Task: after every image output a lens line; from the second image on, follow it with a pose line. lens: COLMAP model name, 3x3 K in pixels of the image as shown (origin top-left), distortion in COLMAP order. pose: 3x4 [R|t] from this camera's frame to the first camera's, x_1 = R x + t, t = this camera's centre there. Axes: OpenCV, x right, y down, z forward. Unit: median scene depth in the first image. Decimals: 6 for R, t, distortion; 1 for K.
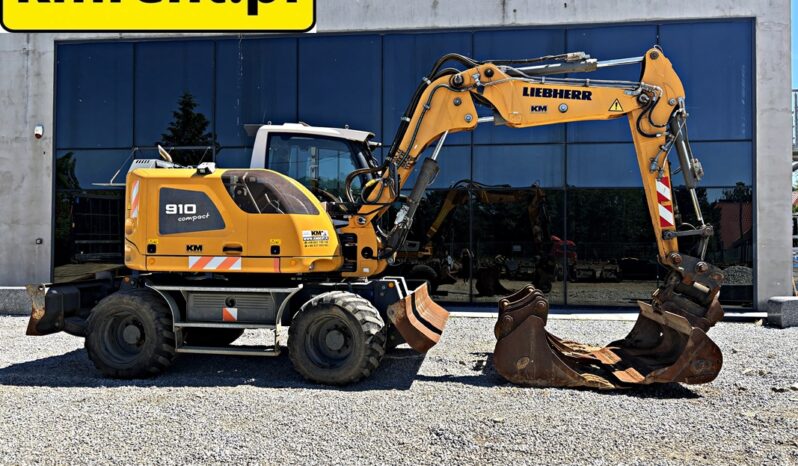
lens RADIAL K [[608.5, 0, 402.4], [0, 608.5, 234.5], [0, 0, 1]] dist [0.057821, -0.069275]
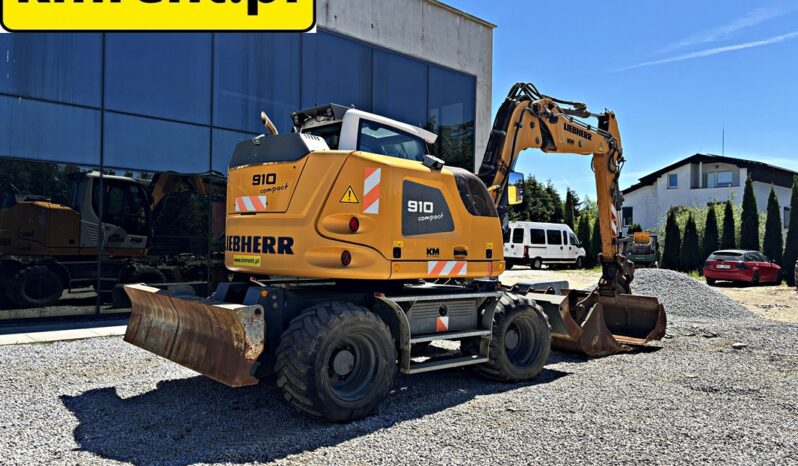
lens RADIAL K [[608.5, 0, 402.4], [0, 608.5, 234.5], [0, 0, 1]] dist [0.057821, -0.069275]
pose [[0.651070, 0.018677, 0.758788, -0.988508], [-0.029302, 0.999570, 0.000538, -0.002071], [-0.758452, -0.022584, 0.651337, 0.440005]]
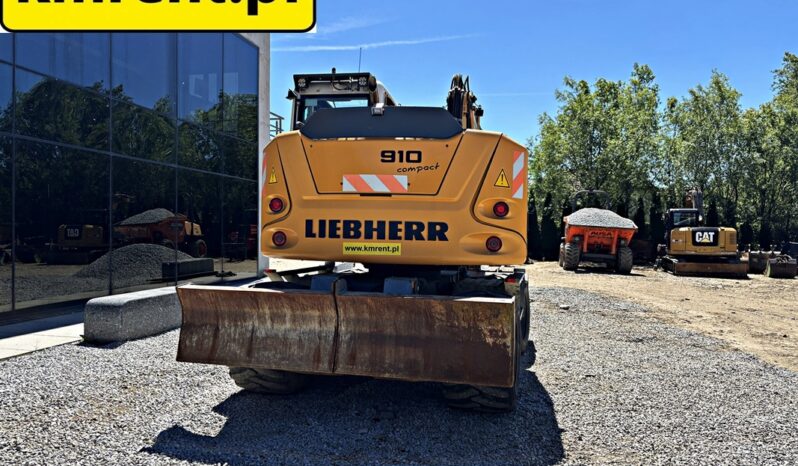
lens RADIAL K [[608.5, 0, 402.4], [0, 608.5, 234.5], [0, 0, 1]] dist [0.057821, -0.069275]
pose [[0.096153, -0.010809, 0.995308, -1.207767], [-0.032170, 0.999385, 0.013961, 0.011997], [-0.994847, -0.033362, 0.095747, 1.043204]]
